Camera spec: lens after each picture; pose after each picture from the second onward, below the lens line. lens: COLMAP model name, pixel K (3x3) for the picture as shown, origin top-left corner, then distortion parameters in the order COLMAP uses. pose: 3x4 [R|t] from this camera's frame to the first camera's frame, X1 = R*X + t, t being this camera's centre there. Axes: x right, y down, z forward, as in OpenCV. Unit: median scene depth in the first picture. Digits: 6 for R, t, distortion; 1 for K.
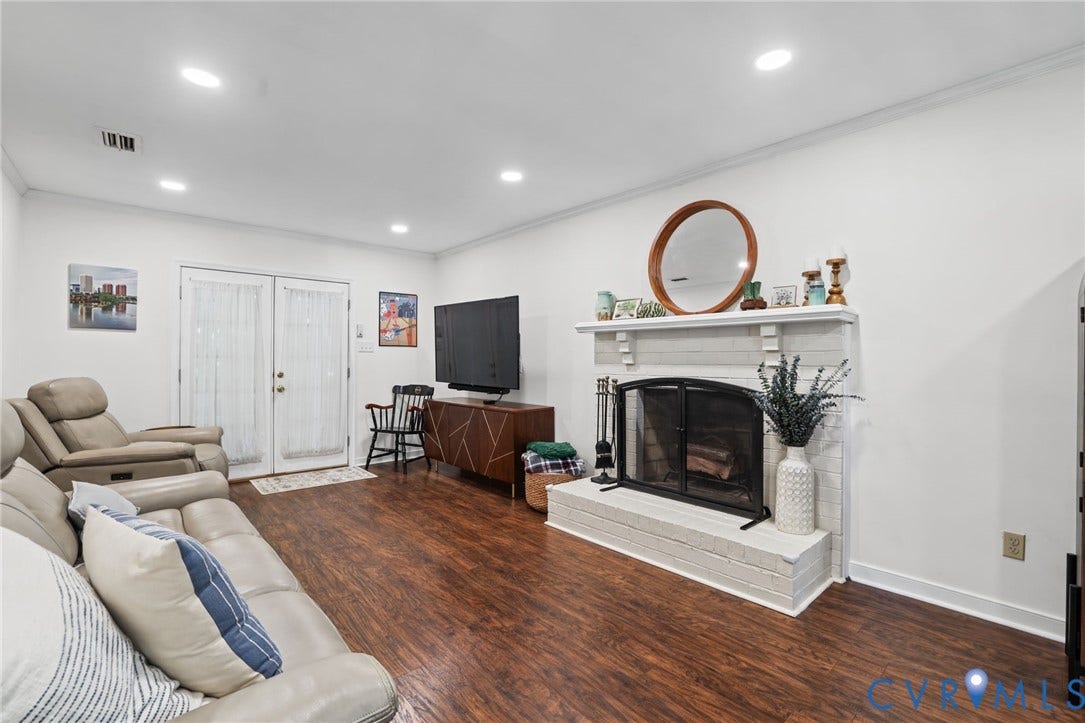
lens RADIAL K [[483.5, 0, 542.5], [0, 483.5, 361.5], [0, 0, 1]] dist [-0.036877, 0.004786]
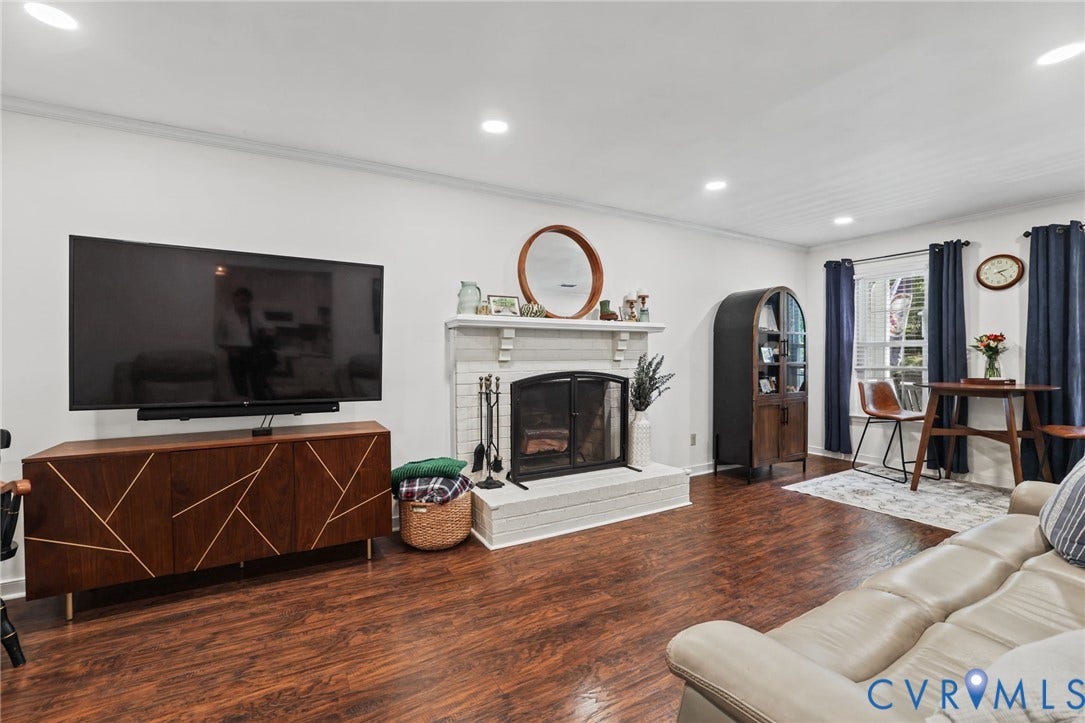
lens RADIAL K [[478.2, 0, 537.3], [0, 478.2, 360.6], [0, 0, 1]] dist [-0.050018, 0.020261]
pose [[0.201049, -0.011483, 0.979514, -0.839701], [0.009799, 0.999905, 0.009711, -0.004609], [-0.979532, 0.007646, 0.201142, 0.793669]]
